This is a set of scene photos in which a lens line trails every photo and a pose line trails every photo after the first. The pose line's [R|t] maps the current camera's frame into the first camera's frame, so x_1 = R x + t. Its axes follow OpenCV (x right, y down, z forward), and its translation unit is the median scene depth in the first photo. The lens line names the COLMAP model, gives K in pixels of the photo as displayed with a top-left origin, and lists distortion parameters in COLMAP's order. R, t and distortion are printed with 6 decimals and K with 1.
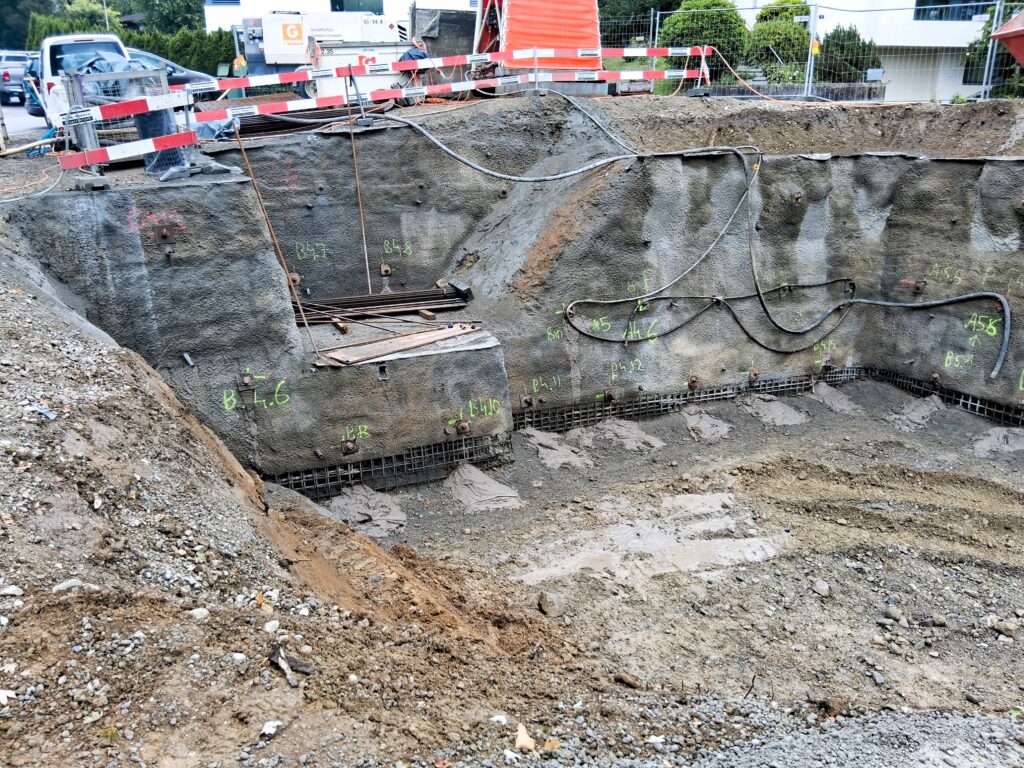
lens RADIAL K [[757.0, 0, 512.0], [0, 757.0, 384.0], [0, 0, 1]] dist [0.127194, -0.207203]
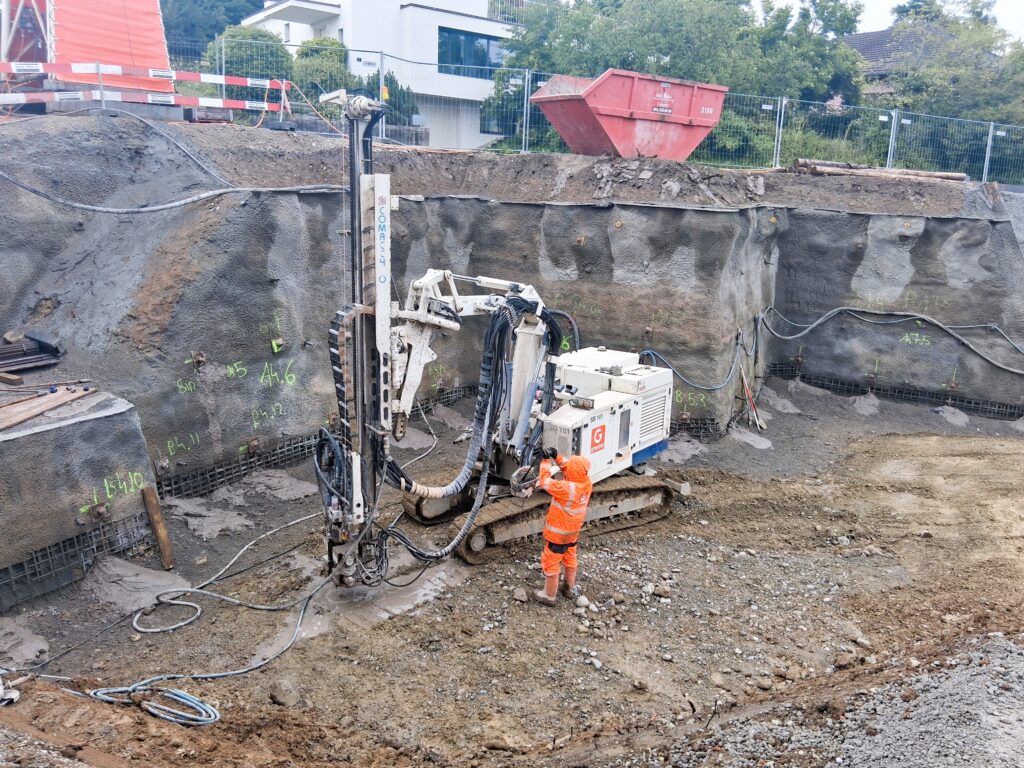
lens RADIAL K [[761.0, 0, 512.0], [0, 761.0, 384.0], [0, 0, 1]] dist [0.103693, -0.156743]
pose [[0.839178, -0.102579, 0.534096, -0.092955], [0.120494, 0.992713, 0.001340, -0.021452], [-0.530341, 0.063231, 0.845423, 0.036762]]
